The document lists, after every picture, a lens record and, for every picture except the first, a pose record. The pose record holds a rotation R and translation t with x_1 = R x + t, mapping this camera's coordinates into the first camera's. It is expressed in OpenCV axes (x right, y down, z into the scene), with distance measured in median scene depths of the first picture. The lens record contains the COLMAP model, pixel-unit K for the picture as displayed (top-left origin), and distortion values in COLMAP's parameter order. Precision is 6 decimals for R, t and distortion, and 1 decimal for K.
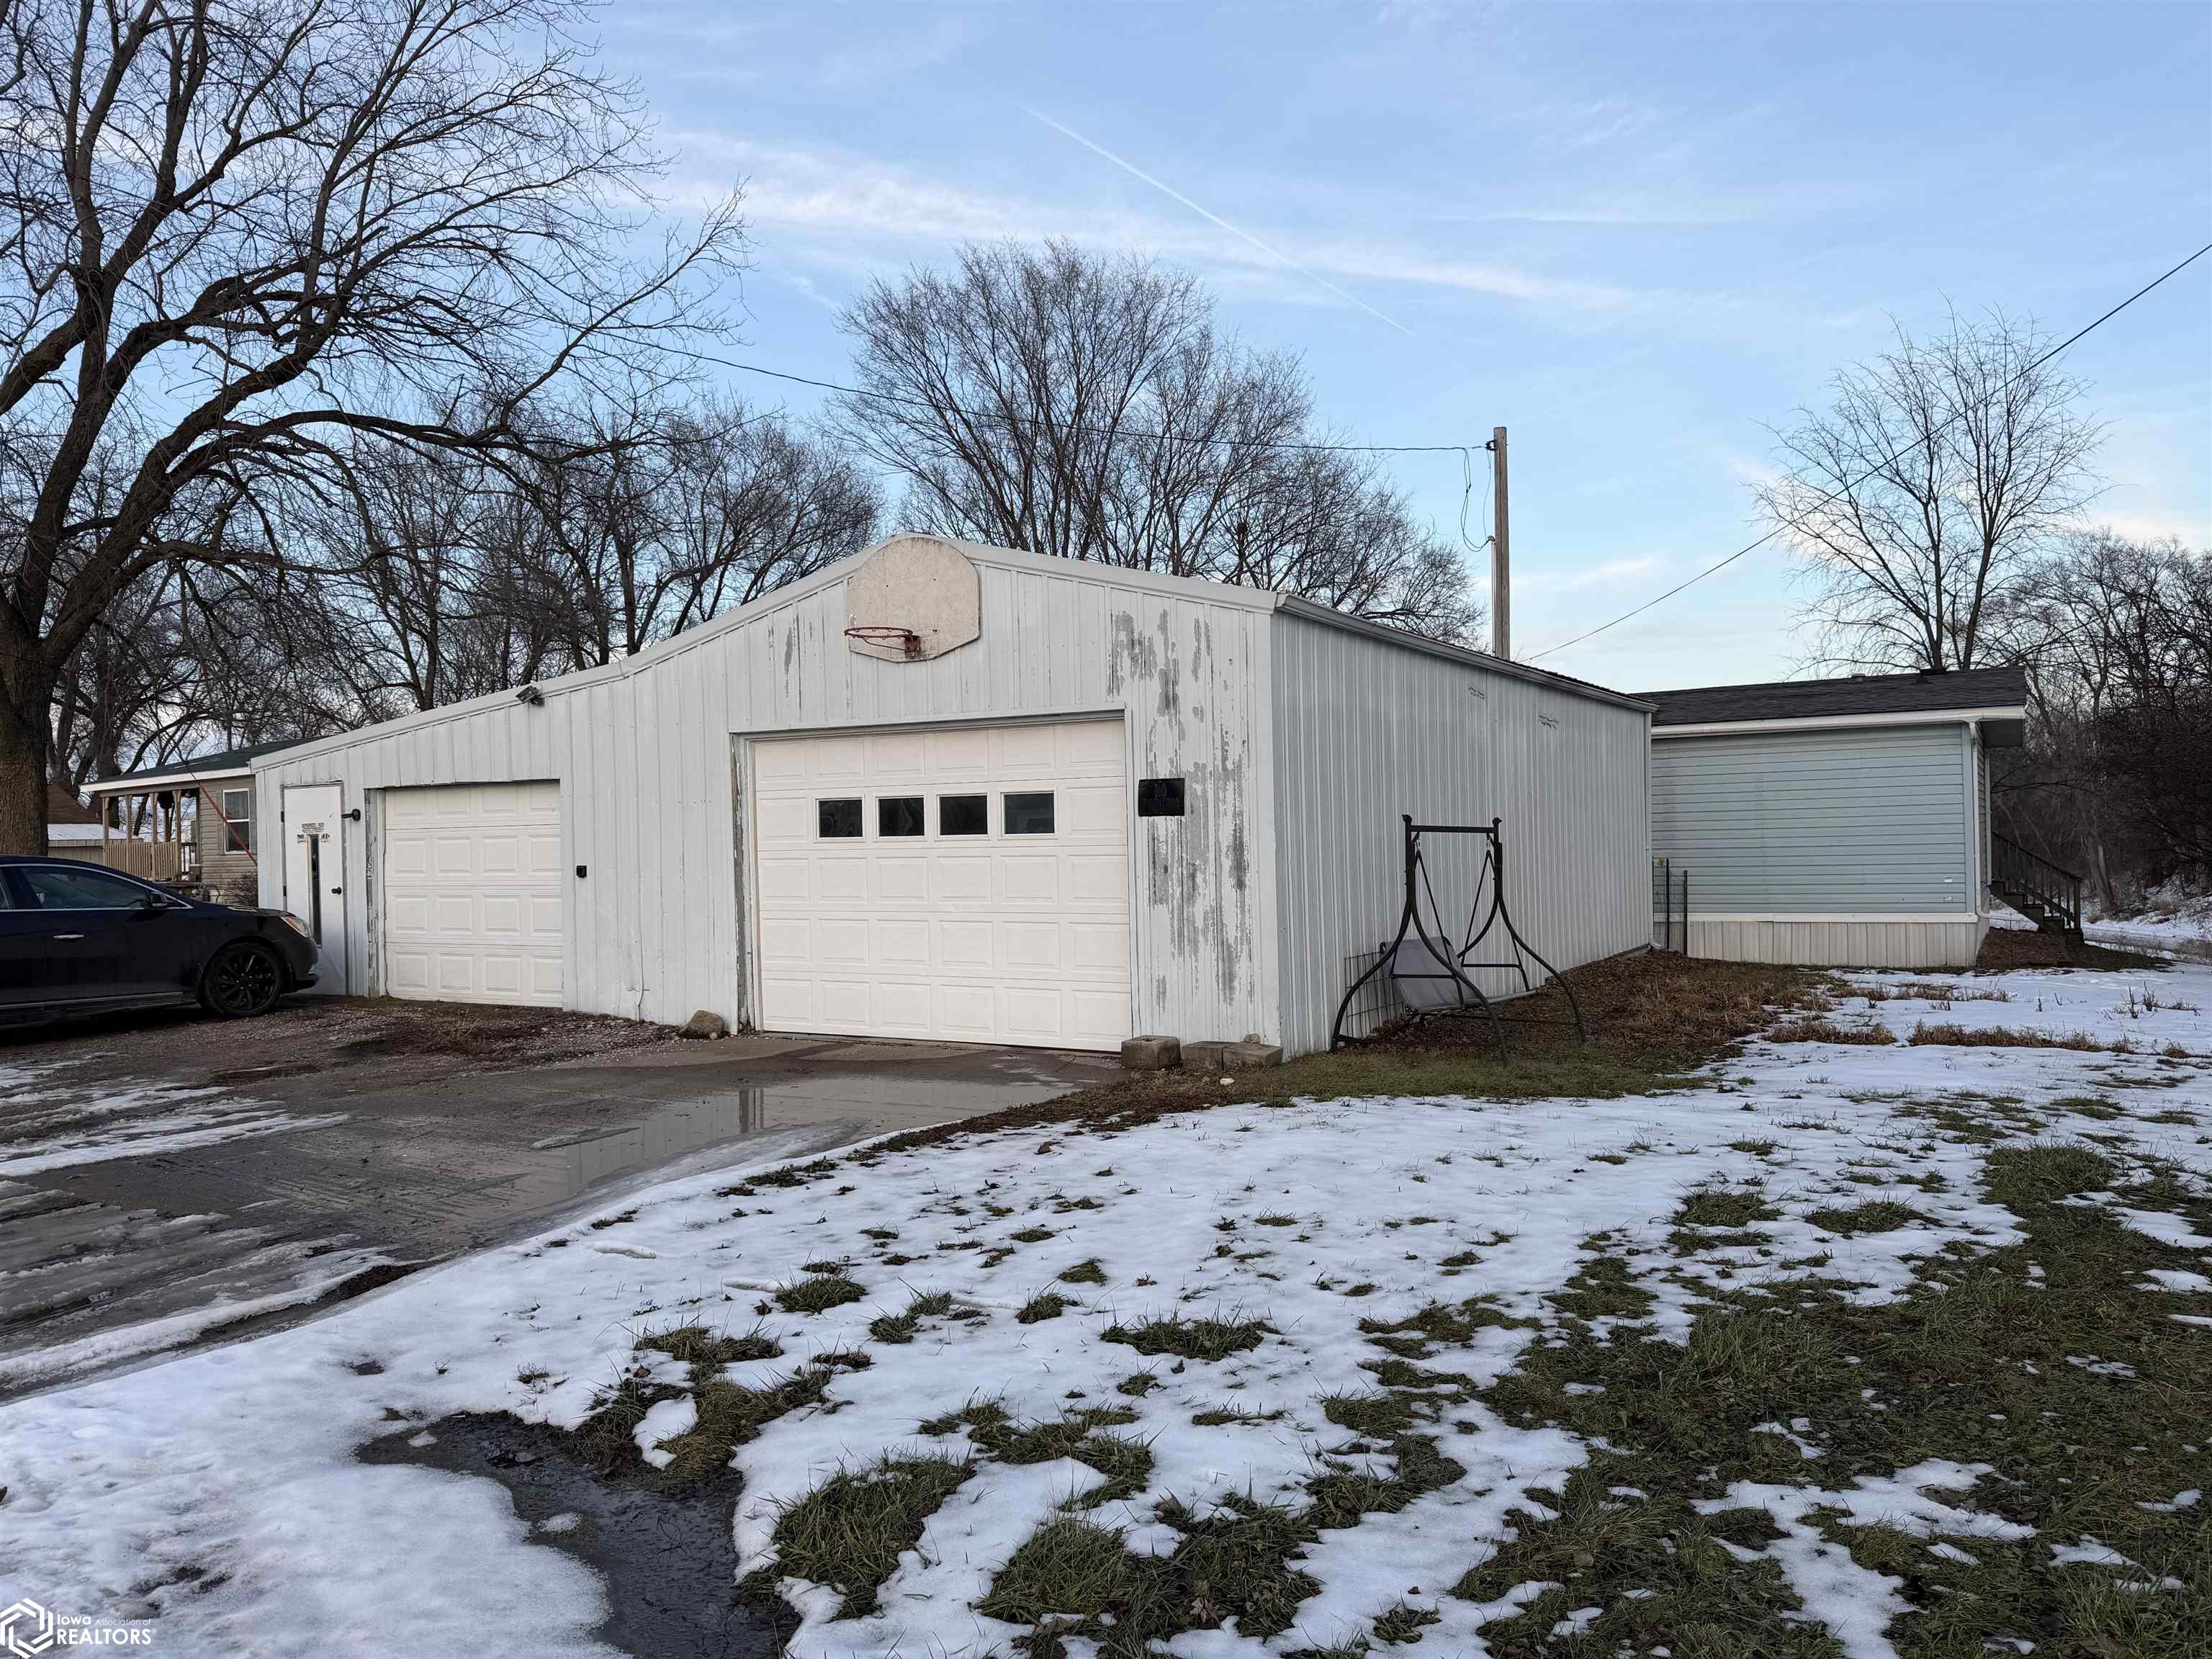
lens RADIAL K [[1490.8, 0, 1084.9], [0, 1490.8, 840.1], [0, 0, 1]] dist [0.110107, -0.123322]
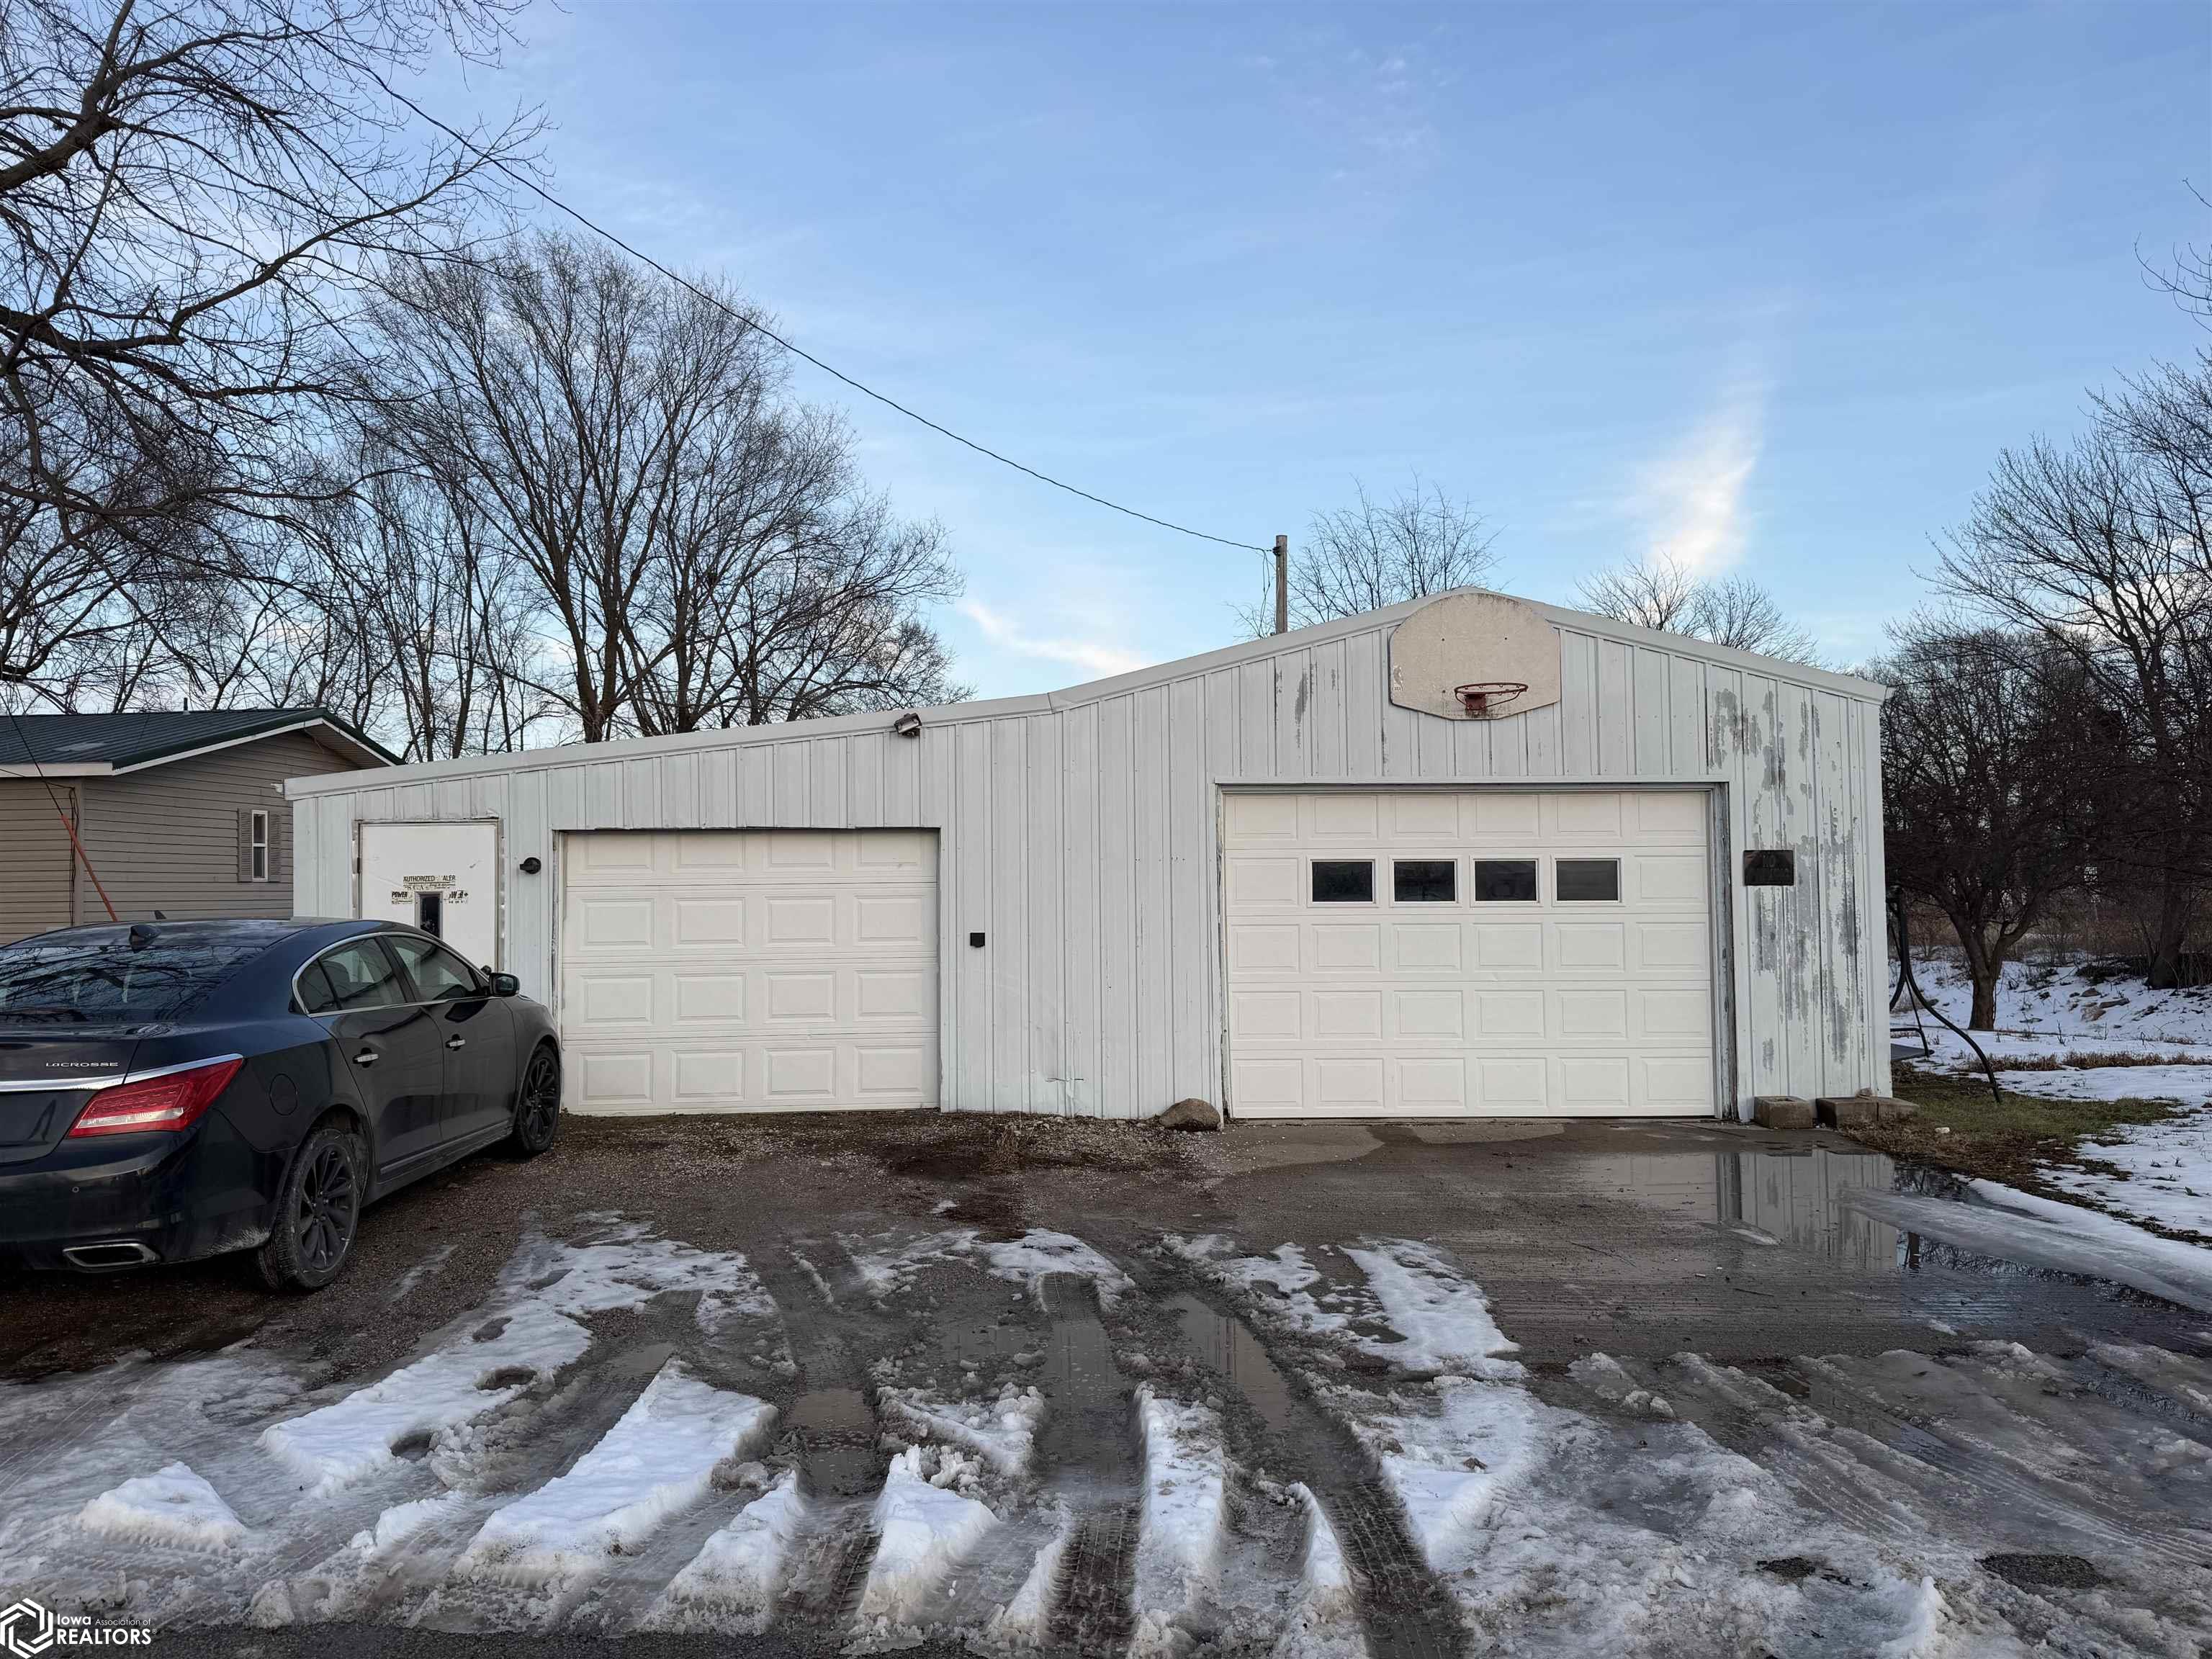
lens RADIAL K [[1490.8, 0, 1084.9], [0, 1490.8, 840.1], [0, 0, 1]] dist [0.110107, -0.123322]
pose [[0.847263, 0.031580, 0.530234, -0.768403], [-0.006455, 0.998769, -0.049171, 0.006300], [-0.531134, 0.038239, 0.846424, 0.292215]]
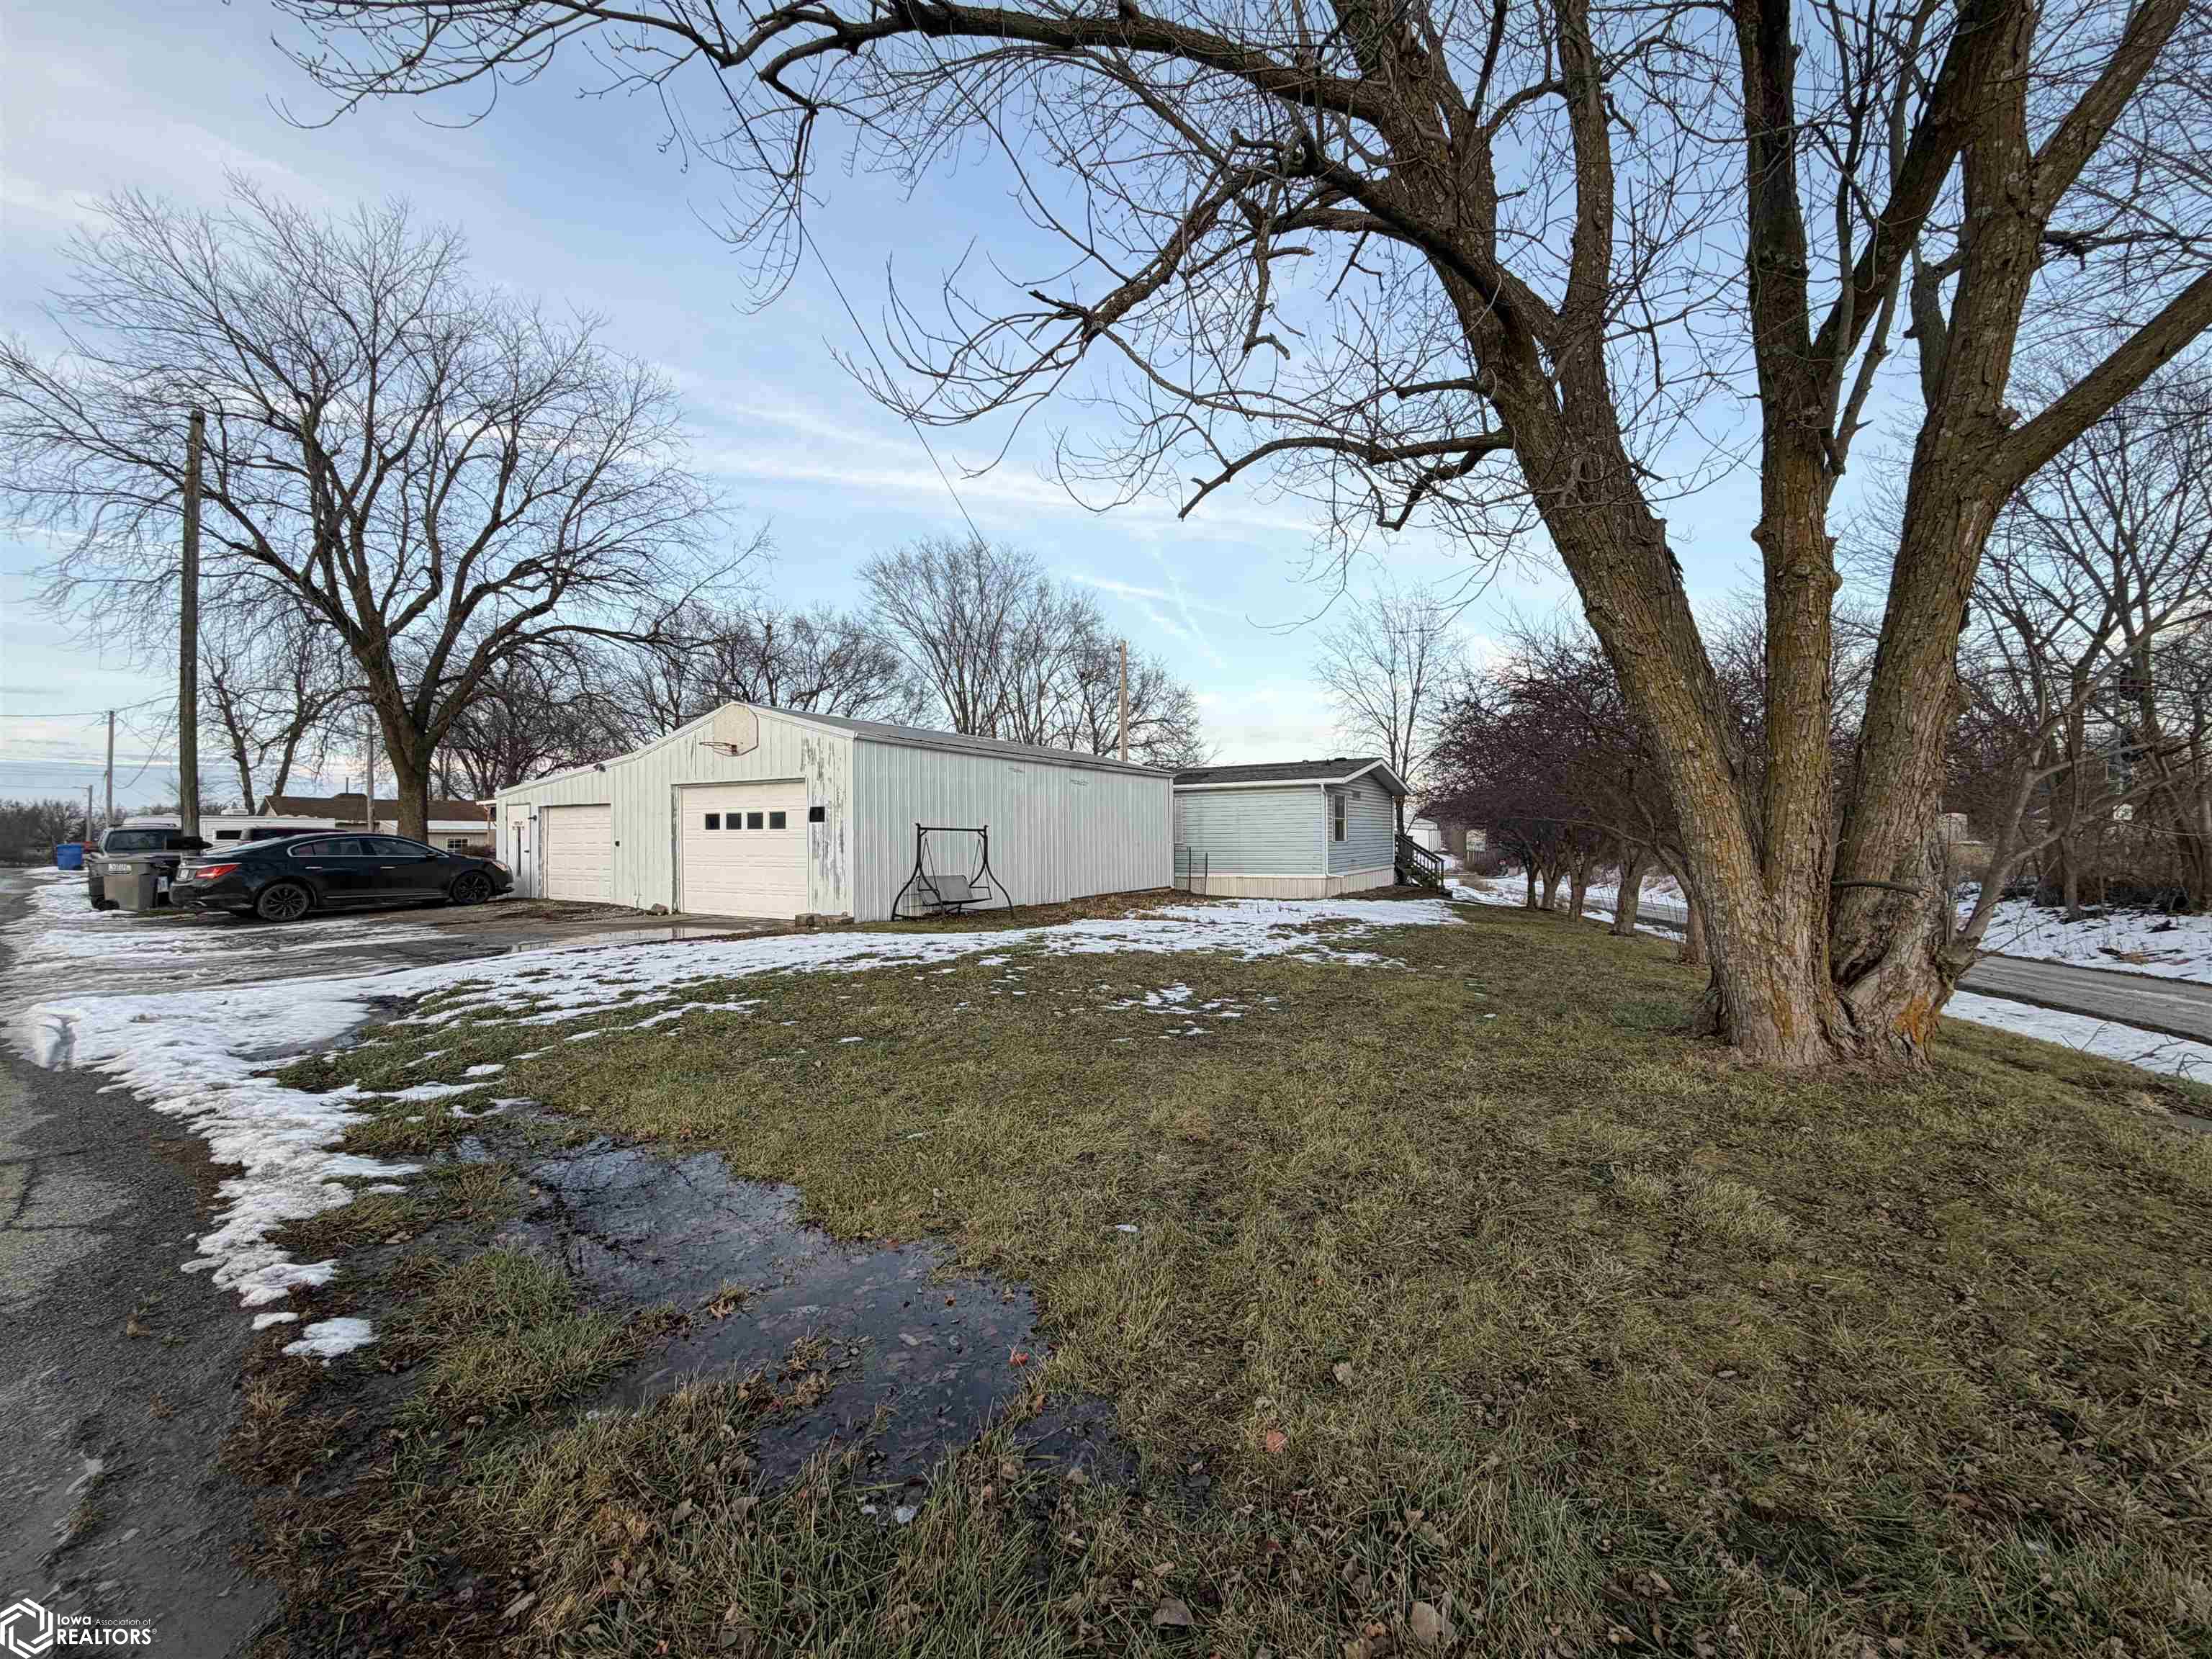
lens RADIAL K [[881.4, 0, 1103.6], [0, 881.4, 825.4], [0, 0, 1]] dist [-0.000577, 0.000302]
pose [[0.999850, 0.016266, 0.005900, 0.428958], [-0.016134, 0.999631, -0.021874, 0.011377], [-0.006253, 0.021776, 0.999743, -0.374324]]
